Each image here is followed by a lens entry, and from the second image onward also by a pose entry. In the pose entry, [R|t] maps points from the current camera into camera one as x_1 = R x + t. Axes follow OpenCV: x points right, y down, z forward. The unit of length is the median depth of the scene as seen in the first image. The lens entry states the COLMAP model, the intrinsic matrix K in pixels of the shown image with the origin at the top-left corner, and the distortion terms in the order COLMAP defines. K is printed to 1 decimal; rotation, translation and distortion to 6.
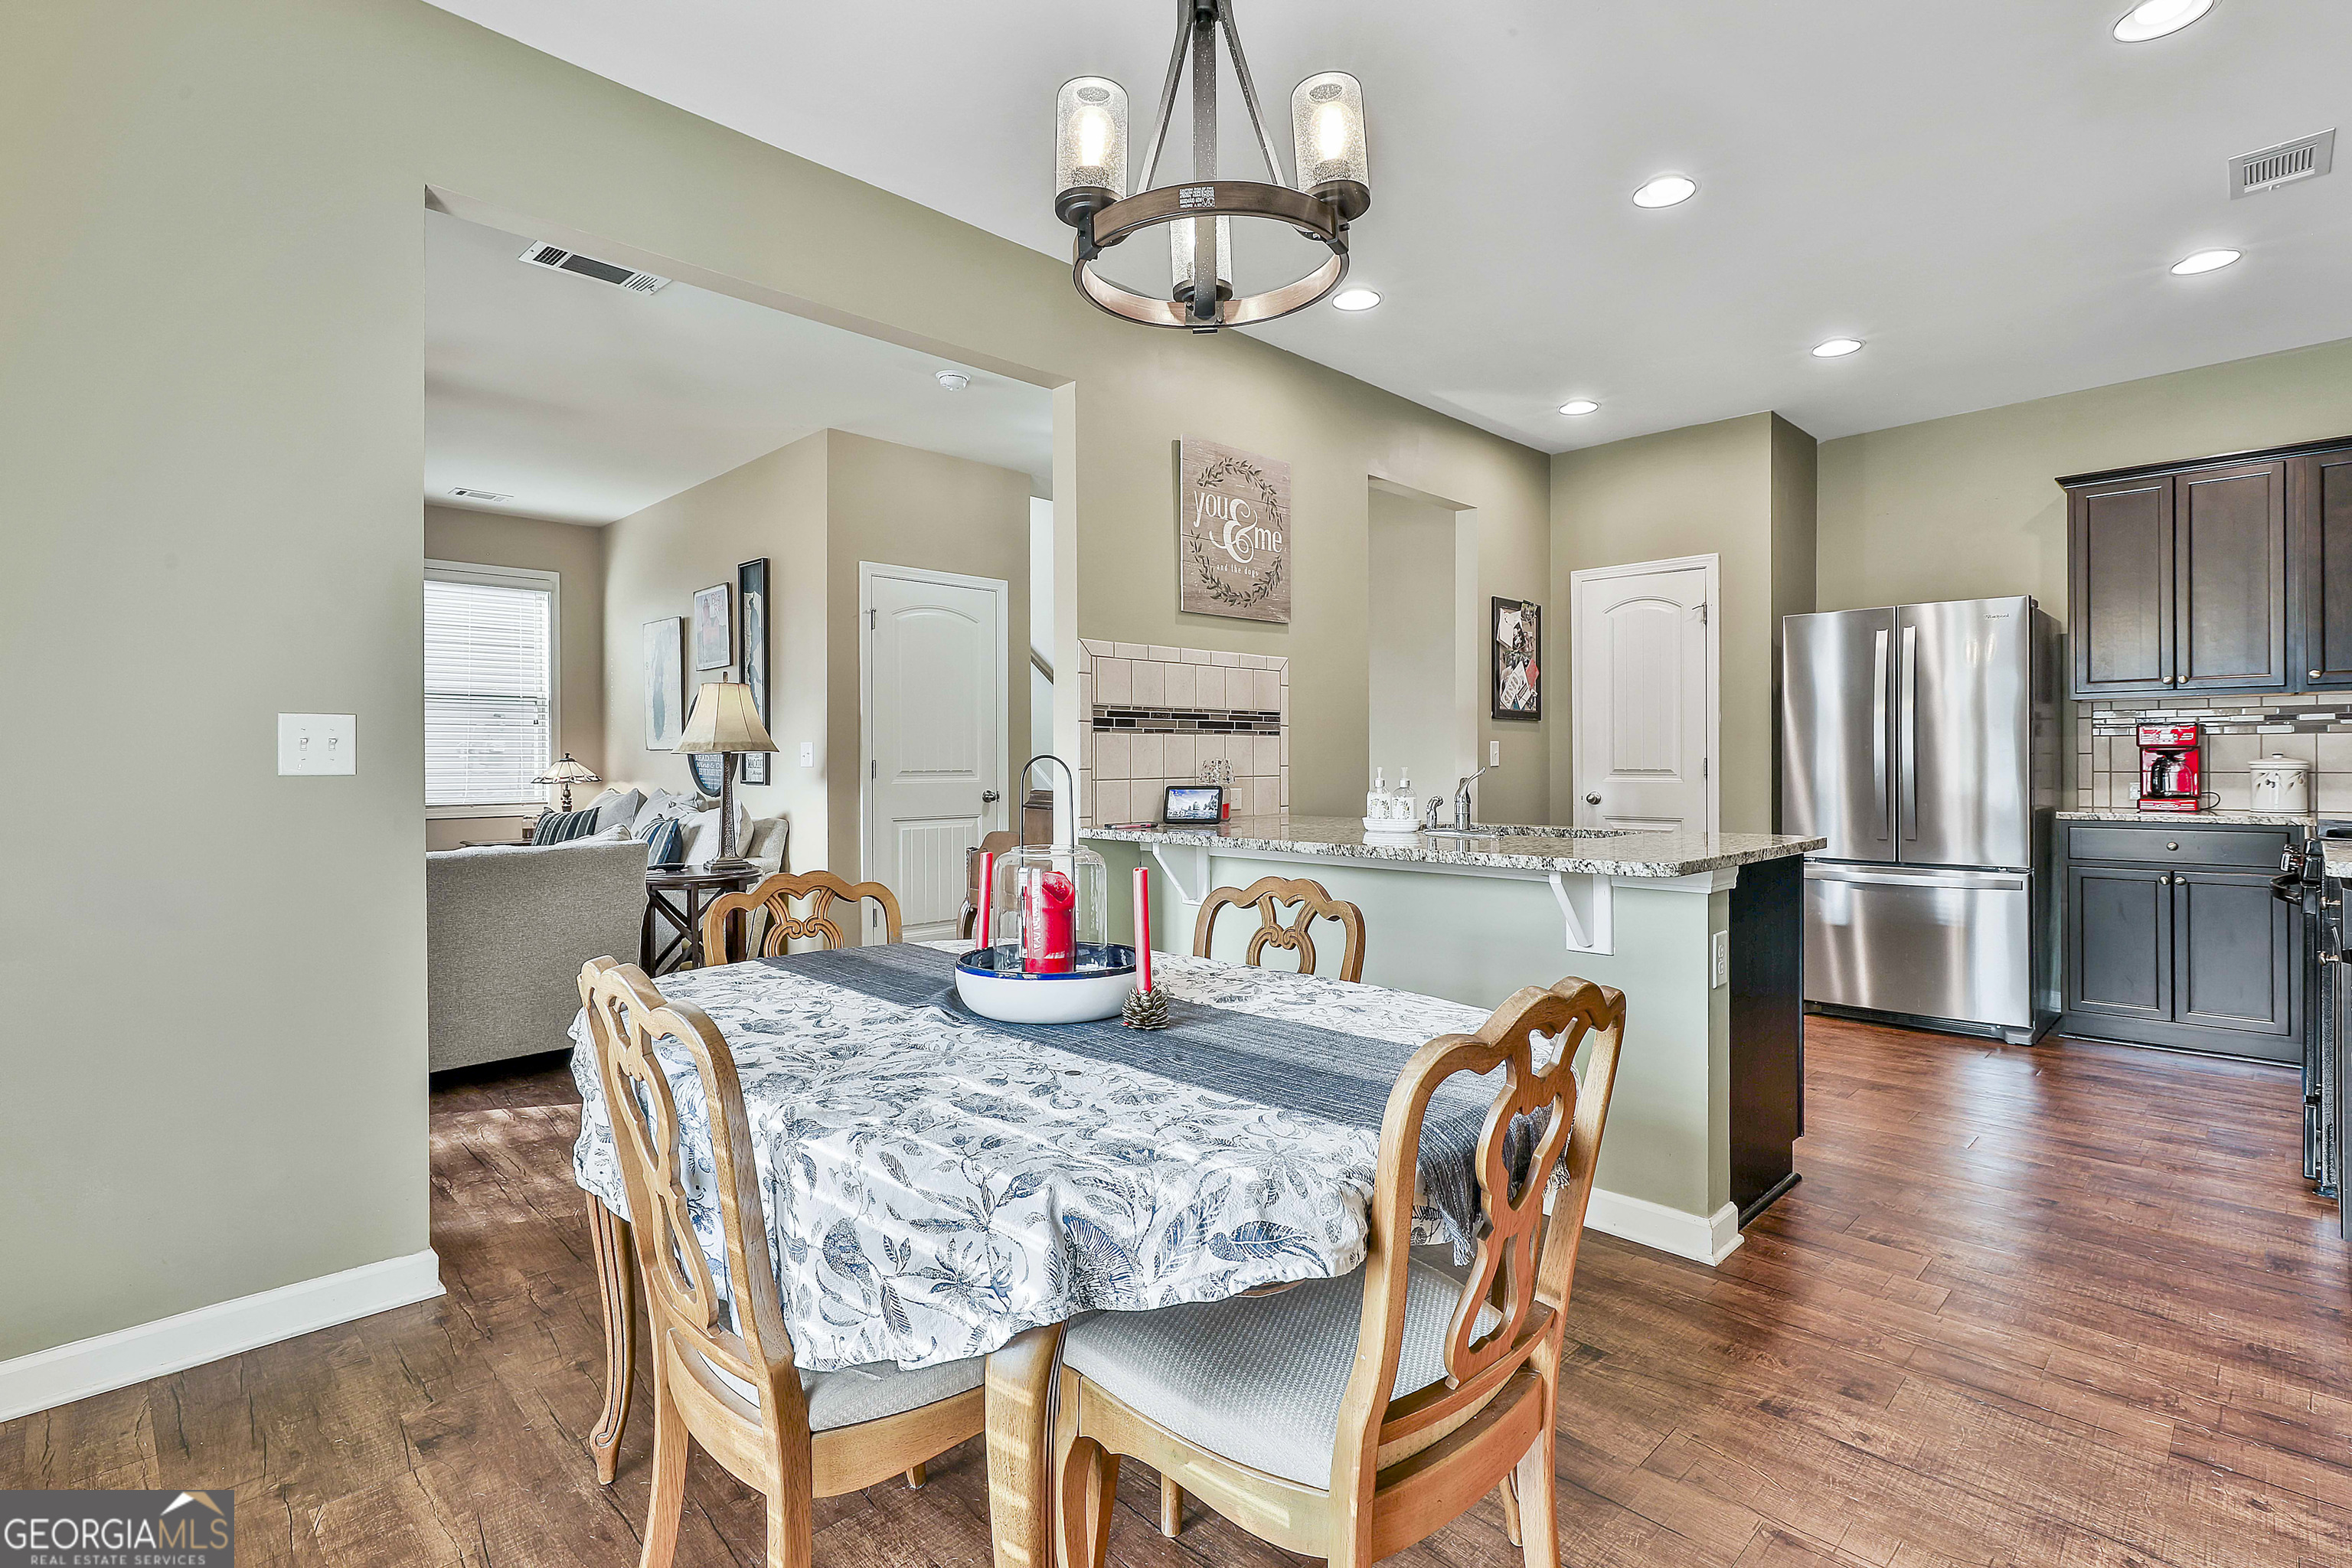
lens RADIAL K [[1114.1, 0, 1180.5], [0, 1114.1, 760.4], [0, 0, 1]] dist [-0.007646, 0.002683]
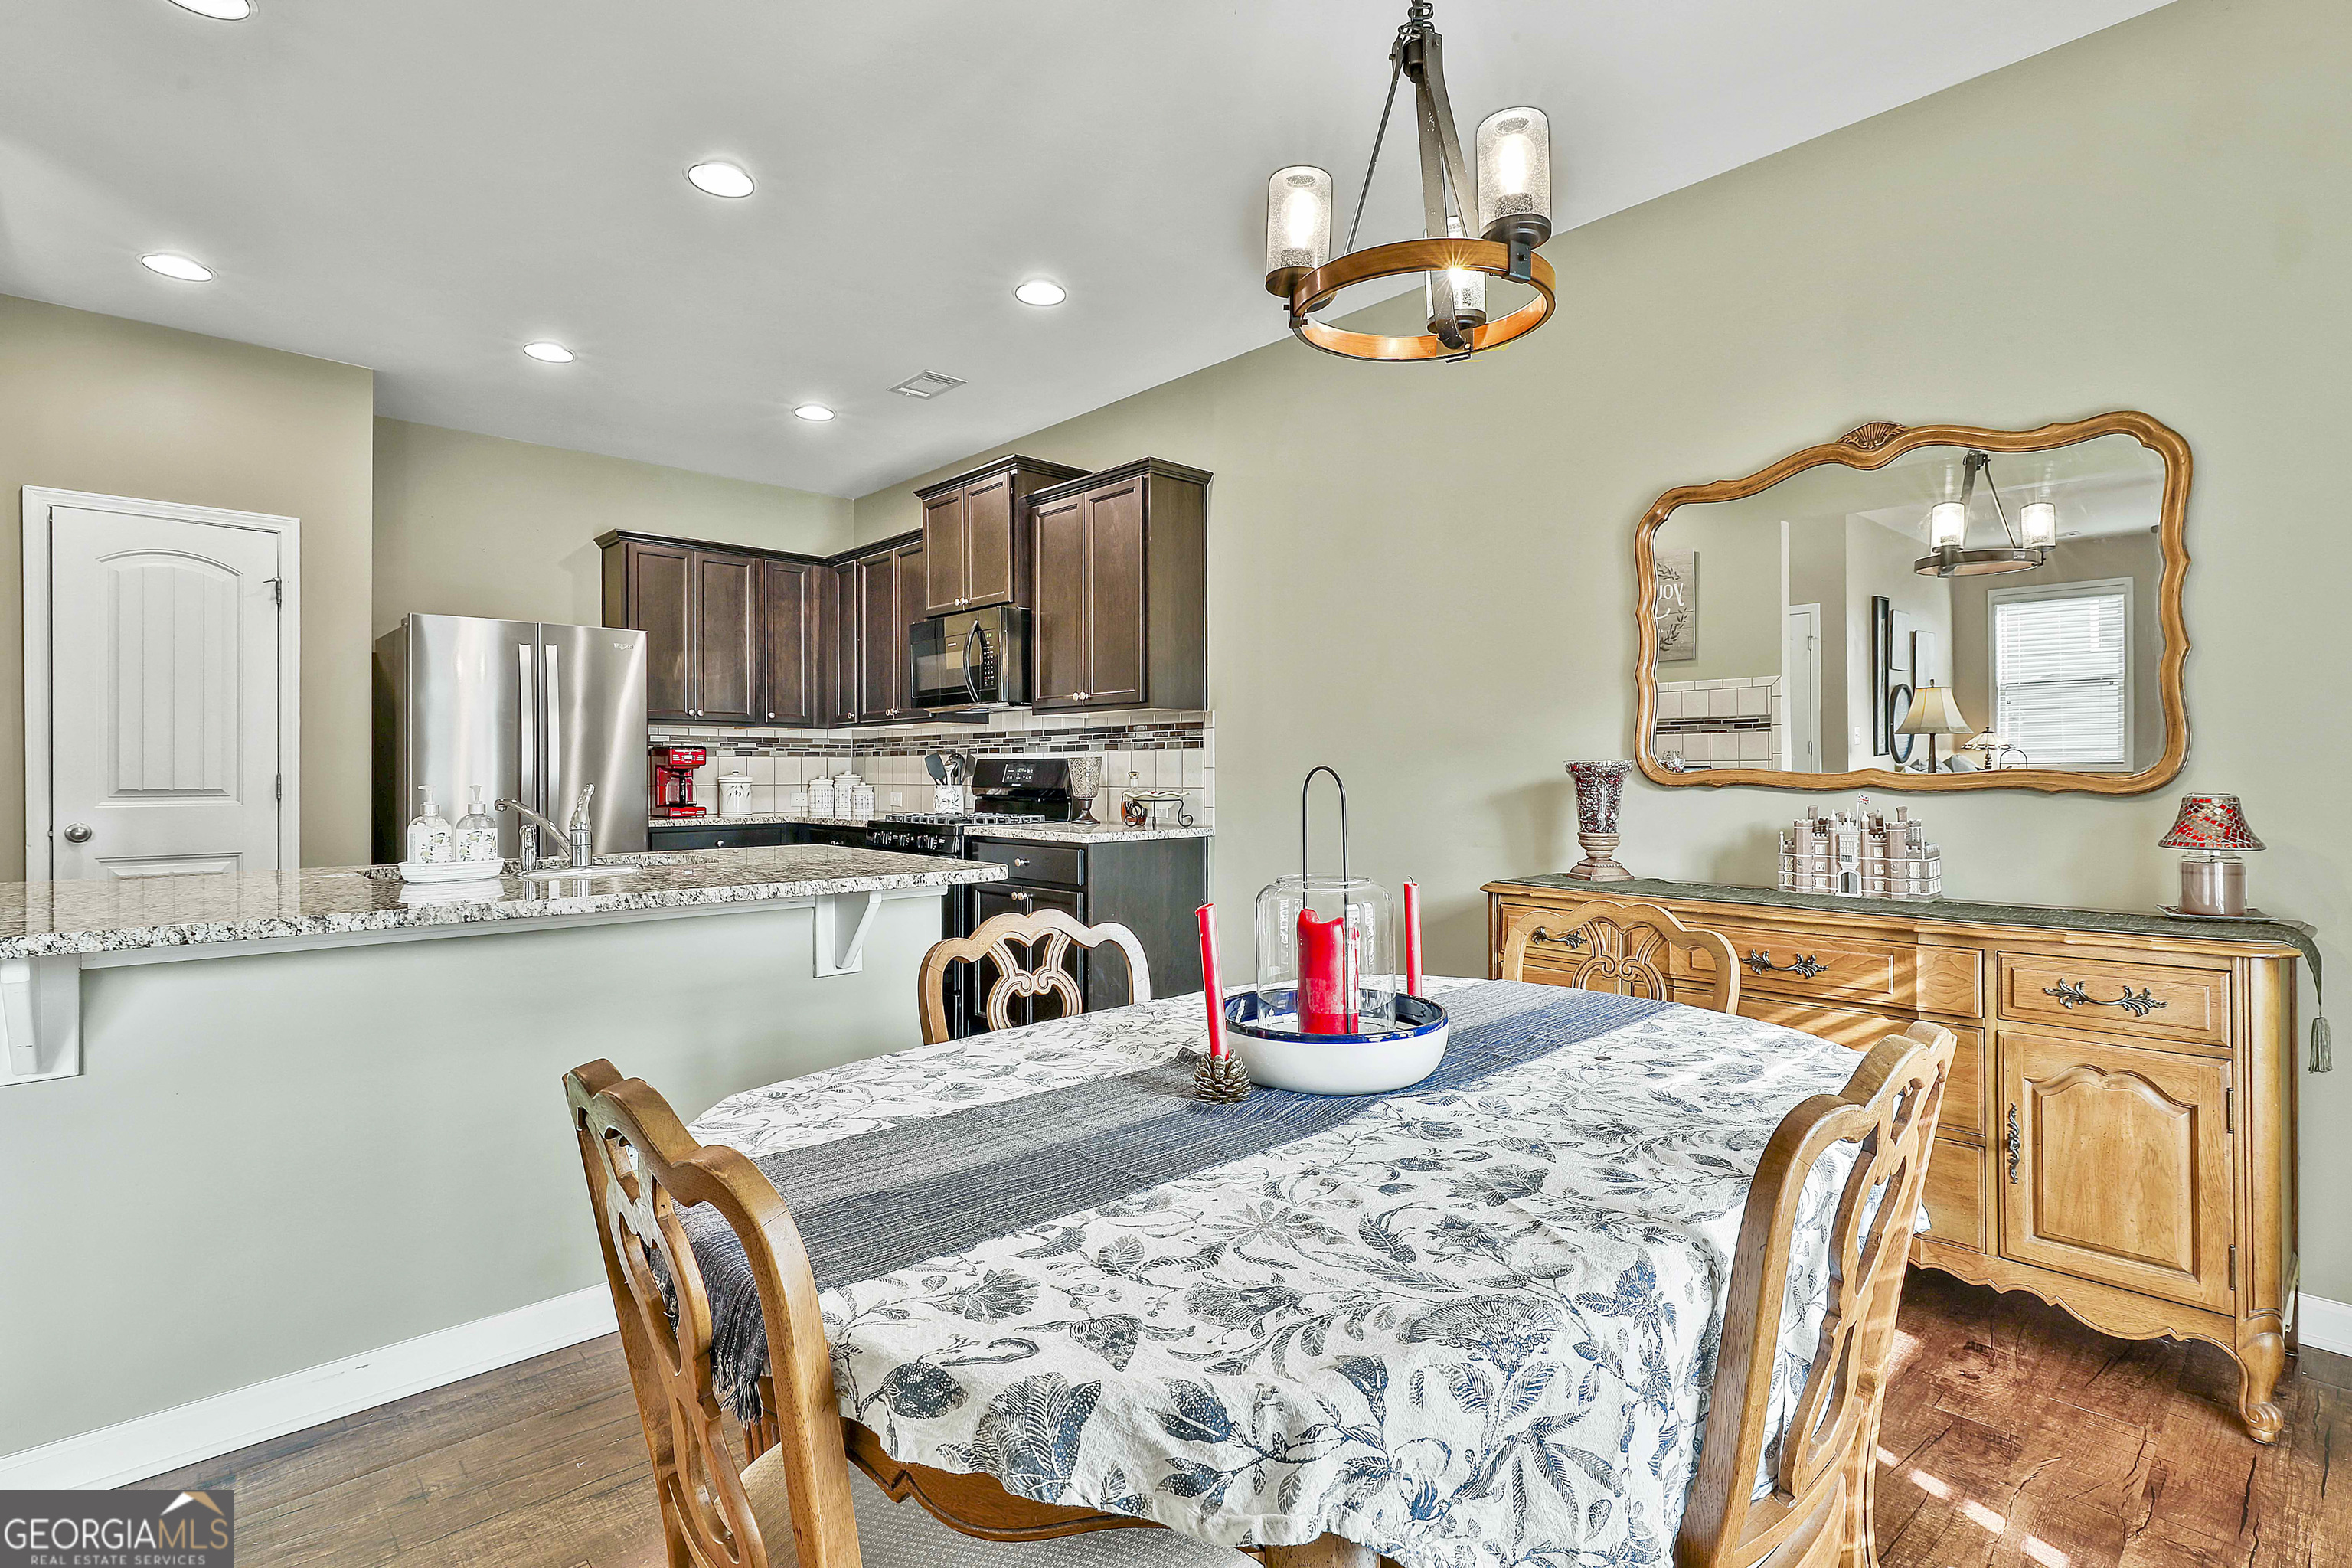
lens RADIAL K [[1114.1, 0, 1140.7], [0, 1114.1, 782.0], [0, 0, 1]] dist [-0.007646, 0.002683]
pose [[0.053516, -0.007406, 0.998540, -0.323634], [0.001437, 0.999972, 0.007339, -0.002515], [-0.998566, 0.001043, 0.053525, 0.415664]]
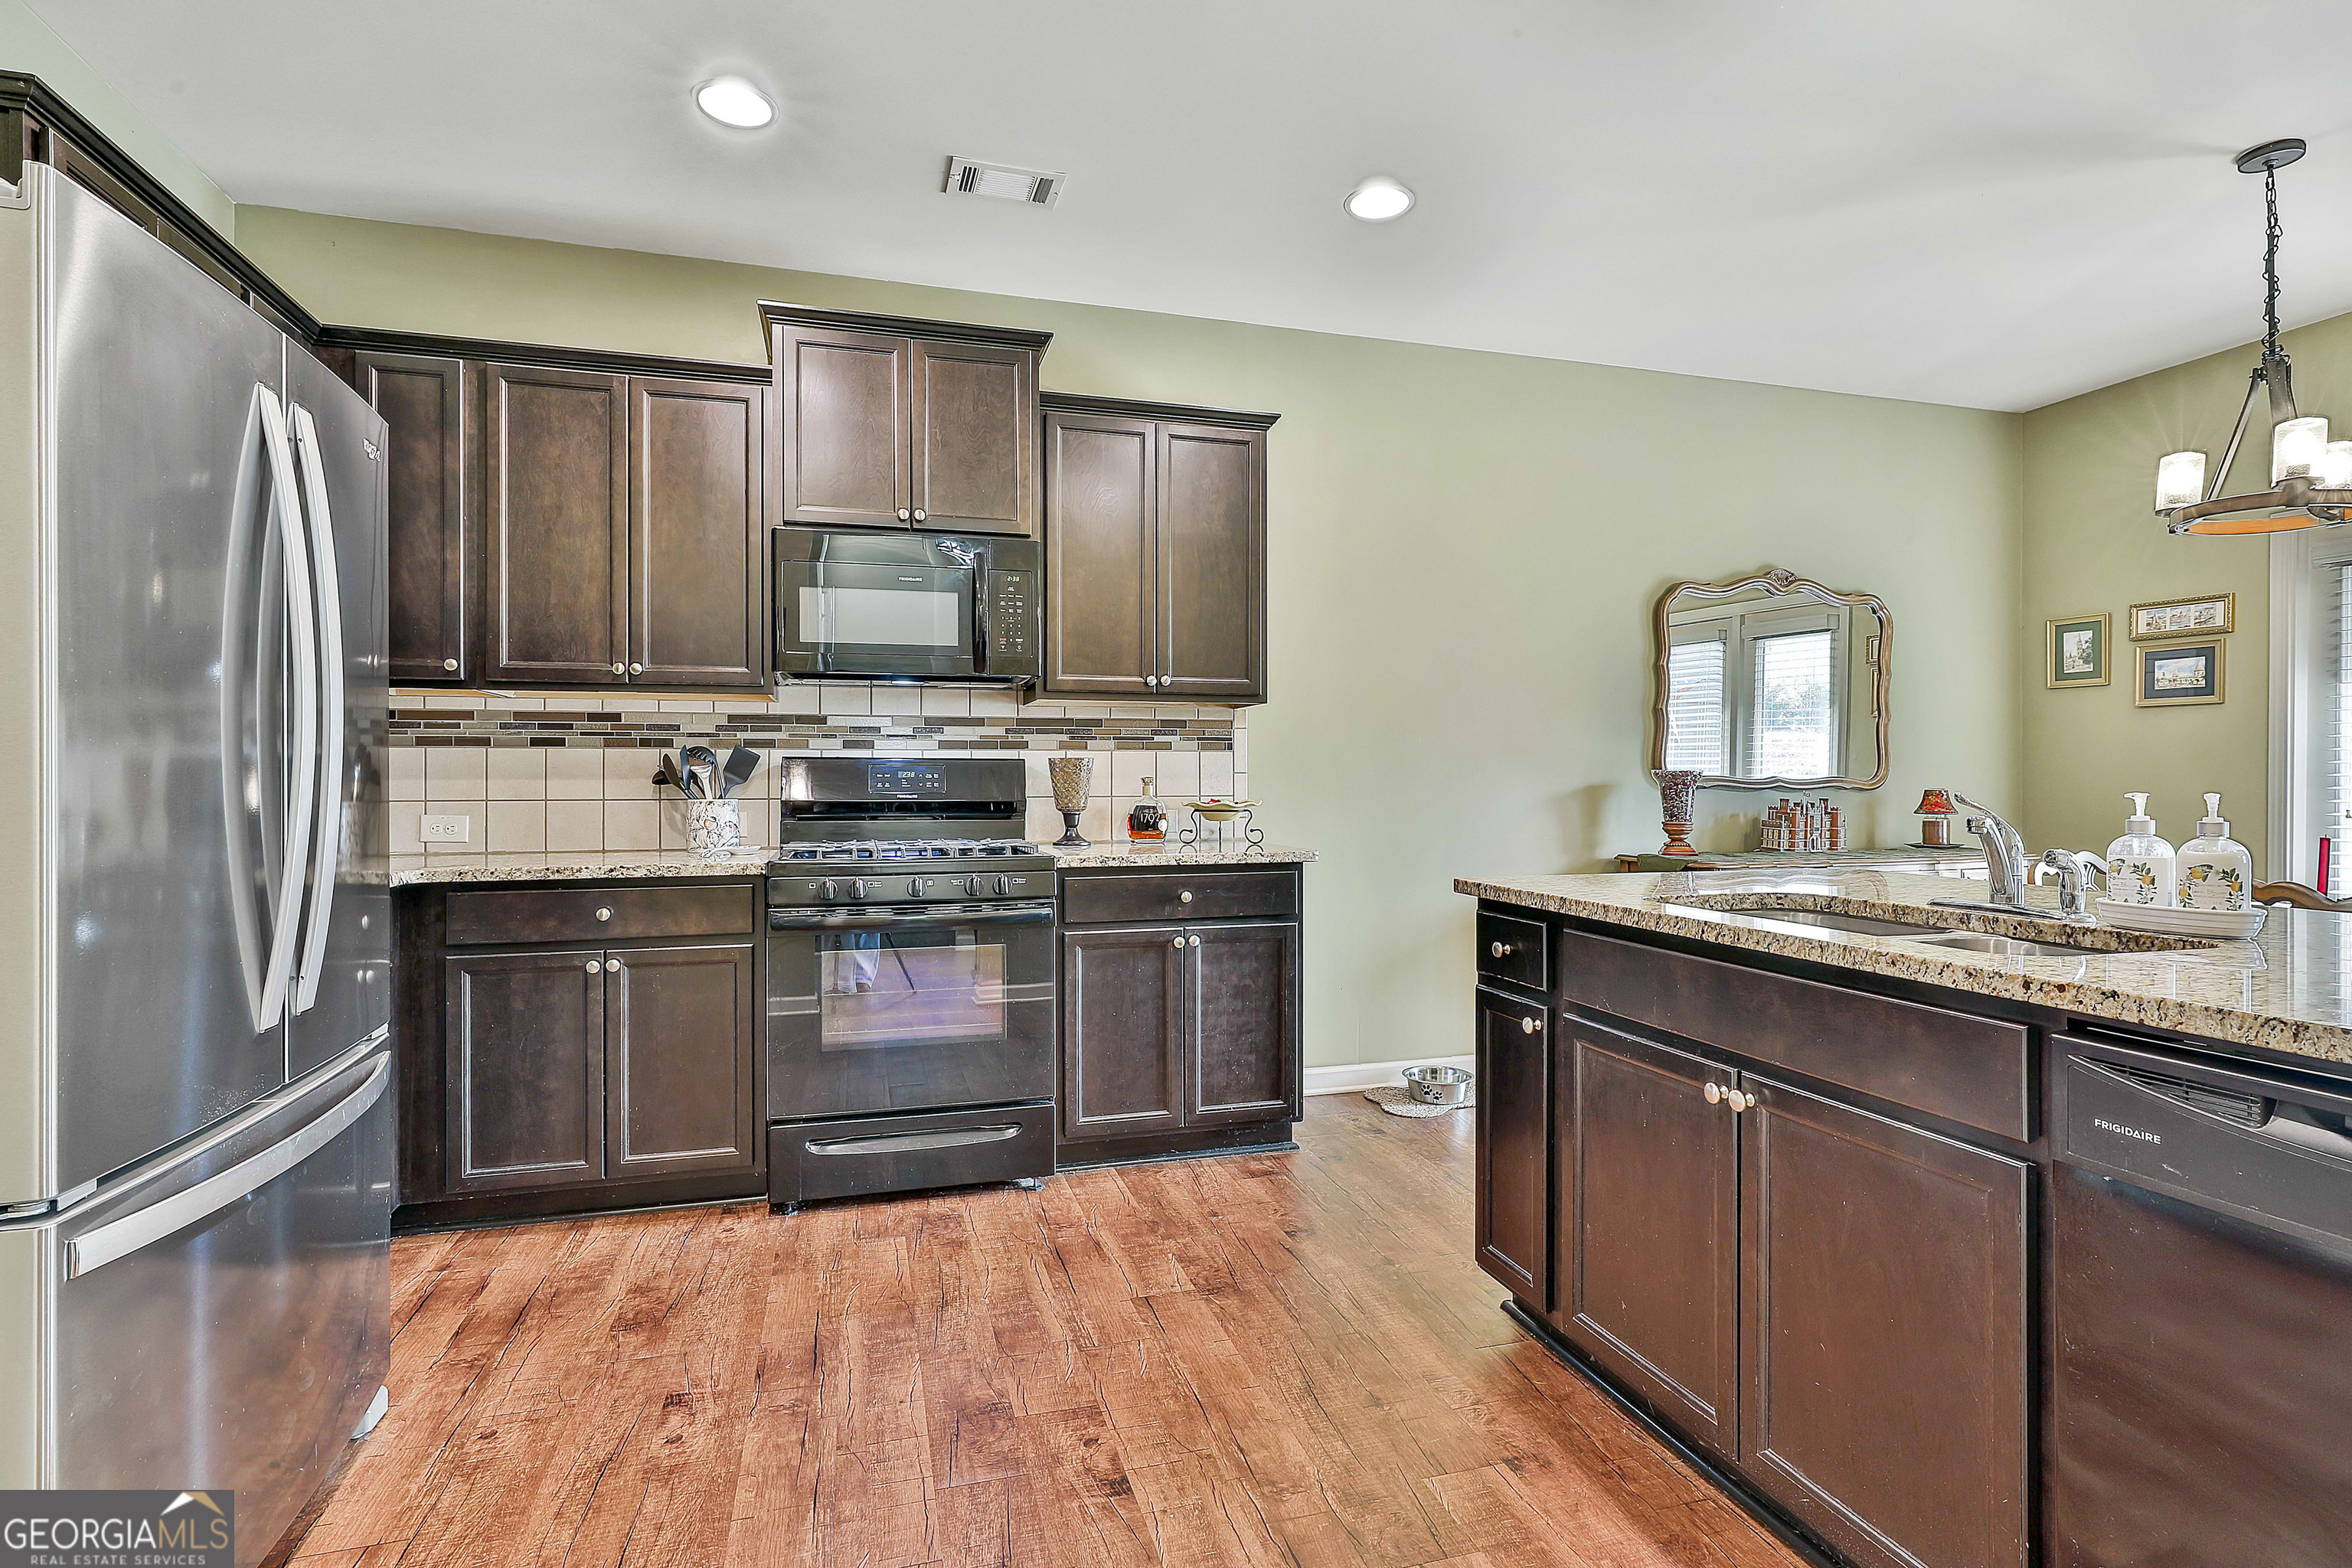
lens RADIAL K [[1114.1, 0, 1173.0], [0, 1114.1, 787.7], [0, 0, 1]] dist [-0.007646, 0.002683]
pose [[-0.877857, 0.009174, 0.478835, 0.257994], [0.005902, 0.999948, -0.008338, 0.009948], [-0.478886, -0.004493, -0.877865, 1.163101]]
